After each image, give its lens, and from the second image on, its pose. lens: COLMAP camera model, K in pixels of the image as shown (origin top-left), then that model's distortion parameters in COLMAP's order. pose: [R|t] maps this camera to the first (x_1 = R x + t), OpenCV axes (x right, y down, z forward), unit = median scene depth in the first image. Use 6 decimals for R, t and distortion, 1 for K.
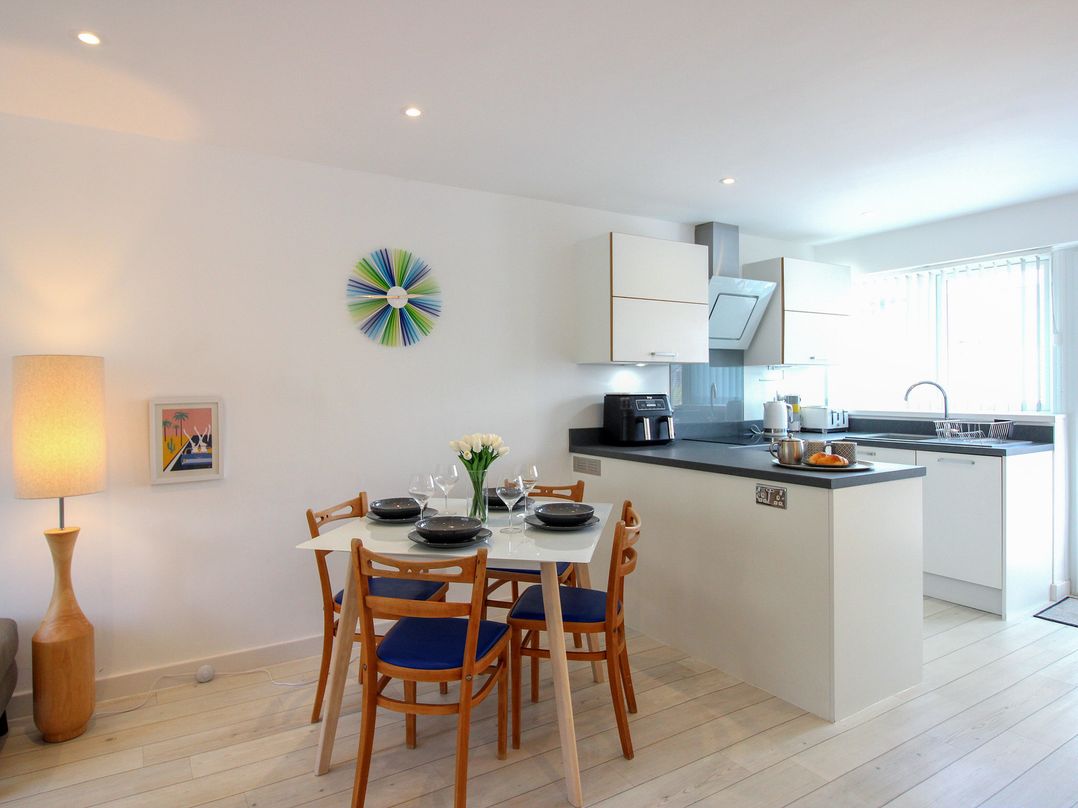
lens RADIAL K [[615.0, 0, 530.0], [0, 615.0, 388.3], [0, 0, 1]] dist [0.000226, -0.009192]
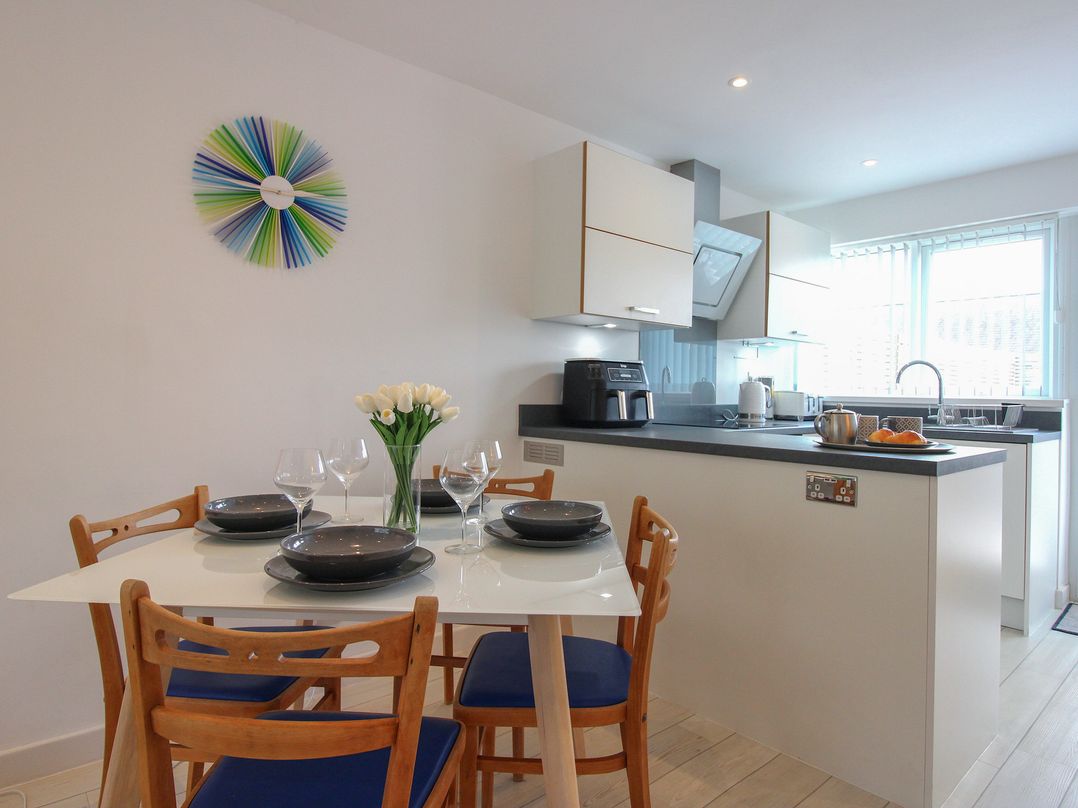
lens RADIAL K [[615.0, 0, 550.4], [0, 615.0, 389.0], [0, 0, 1]] dist [0.000226, -0.009192]
pose [[0.983903, 0.024067, 0.177075, -0.033510], [-0.023642, 0.999710, -0.004513, 0.050095], [-0.177133, 0.000254, 0.984187, 0.254855]]
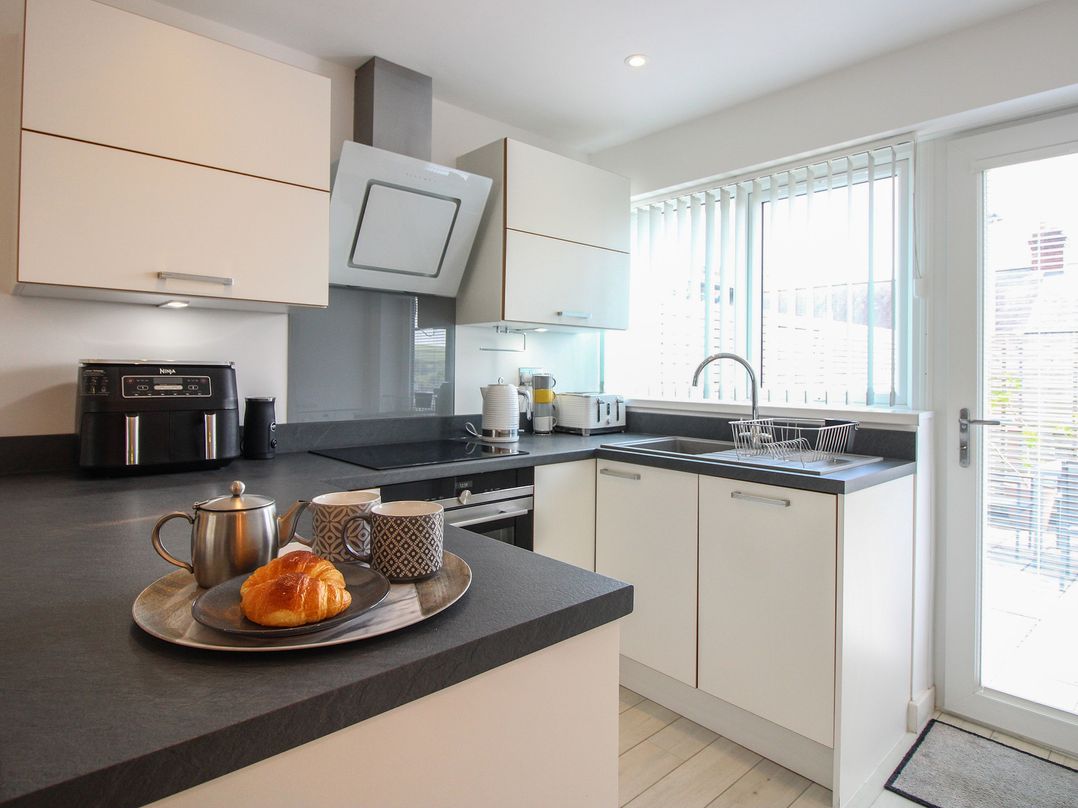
lens RADIAL K [[615.0, 0, 526.1], [0, 615.0, 367.6], [0, 0, 1]] dist [0.000226, -0.009192]
pose [[0.981308, 0.018513, 0.191551, 0.373715], [-0.017380, 0.999820, -0.007591, 0.011192], [-0.191657, 0.004120, 0.981453, 0.491887]]
